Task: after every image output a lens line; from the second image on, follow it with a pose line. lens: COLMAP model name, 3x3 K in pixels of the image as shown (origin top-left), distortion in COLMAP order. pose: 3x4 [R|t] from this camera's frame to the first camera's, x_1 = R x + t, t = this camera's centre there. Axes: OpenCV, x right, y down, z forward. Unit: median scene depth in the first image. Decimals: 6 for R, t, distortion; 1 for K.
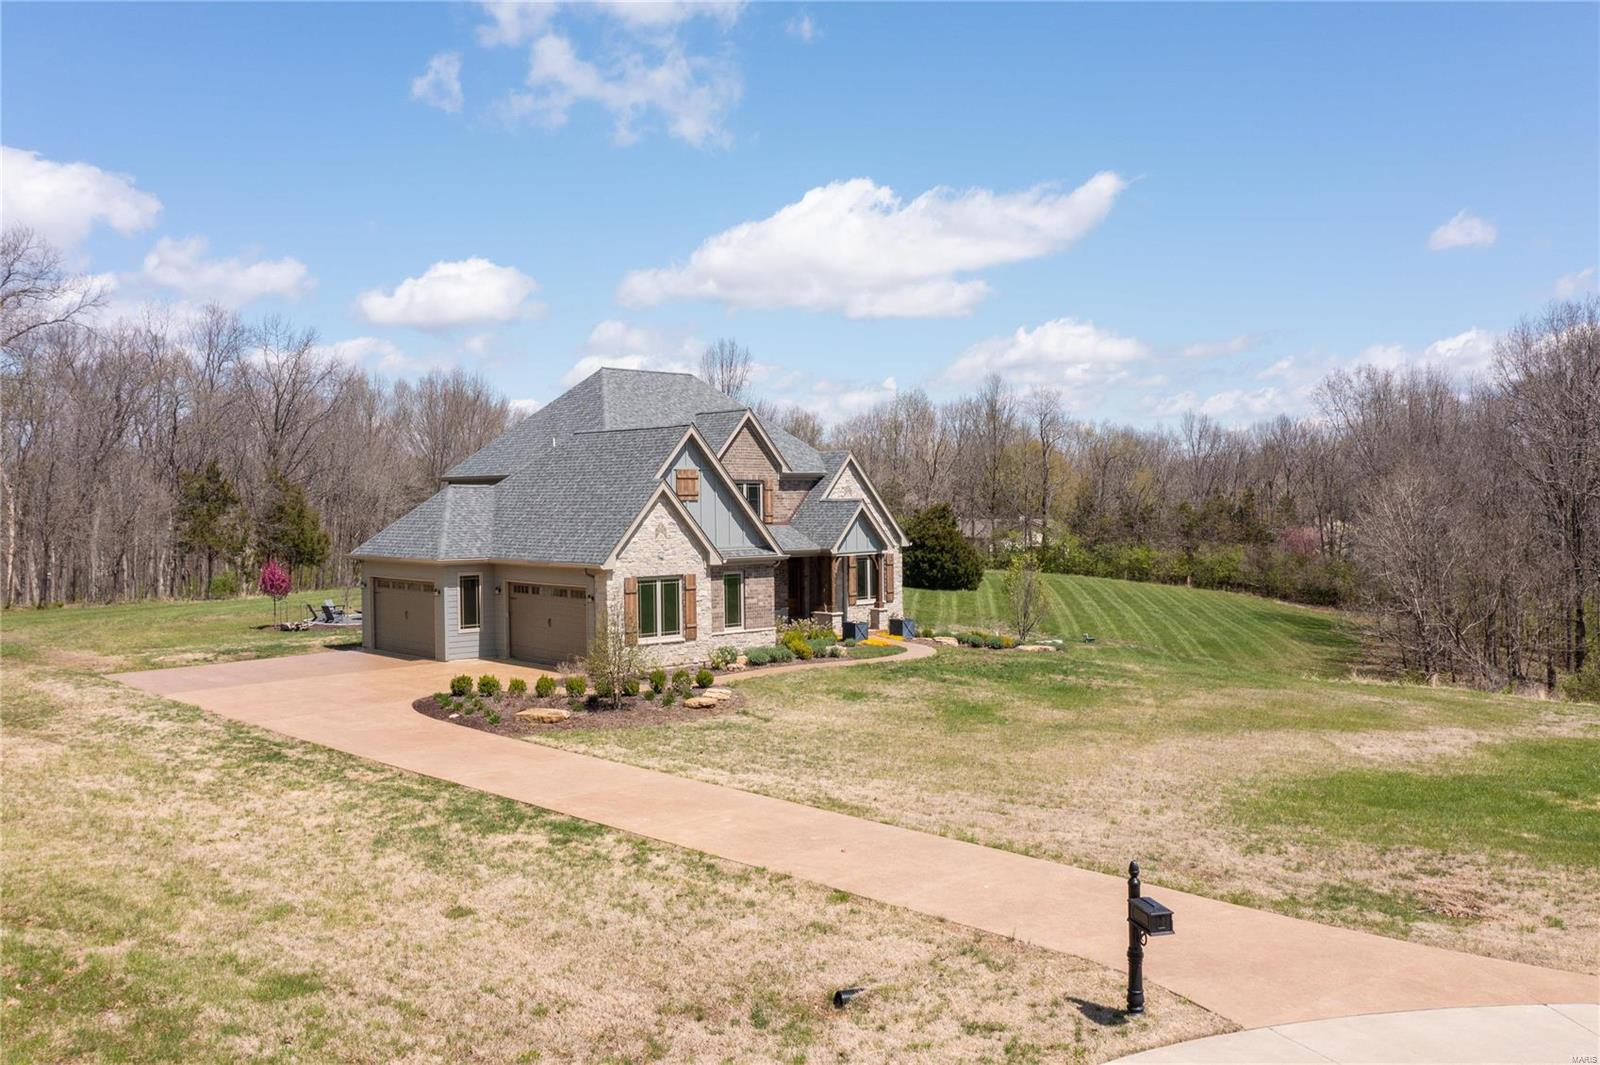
lens RADIAL K [[1401.0, 0, 798.7], [0, 1401.0, 529.9], [0, 0, 1]] dist [0.010628, 0.019682]
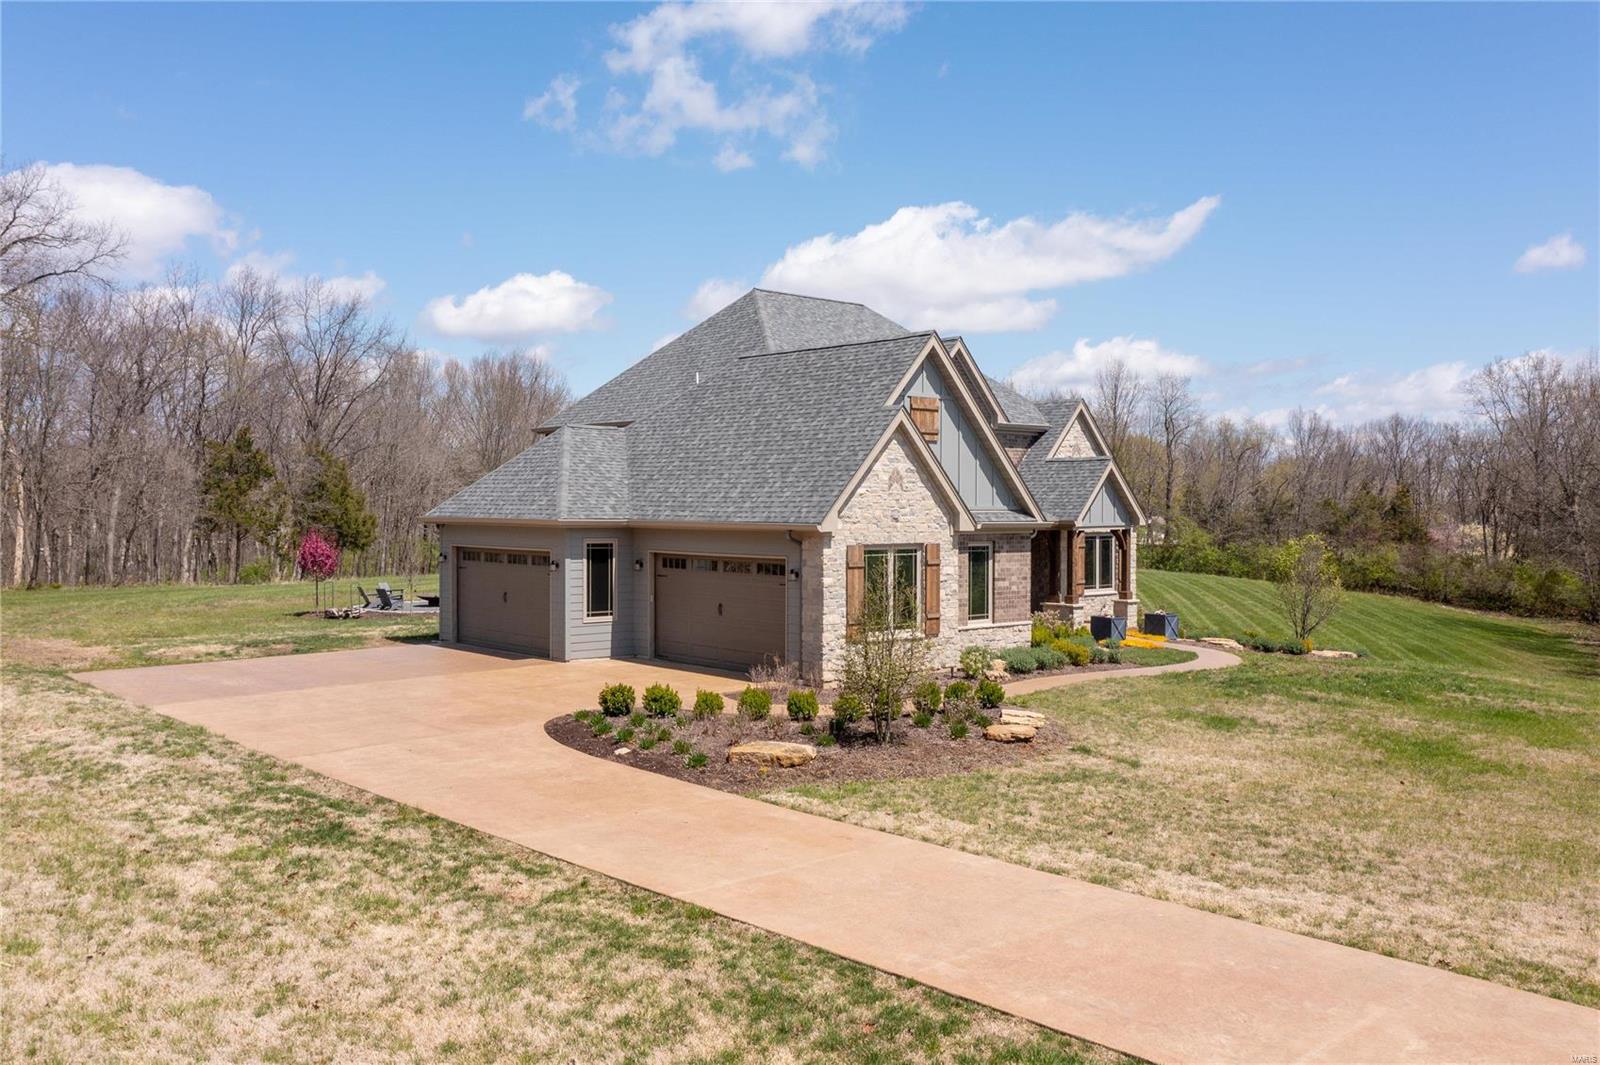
lens RADIAL K [[1113.5, 0, 825.3], [0, 1113.5, 564.0], [0, 0, 1]] dist [0.002436, -0.002669]
pose [[0.996533, 0.020192, 0.080705, -0.166706], [-0.020845, 0.999756, 0.007263, 0.036993], [-0.080539, -0.008921, 0.996712, 0.420829]]
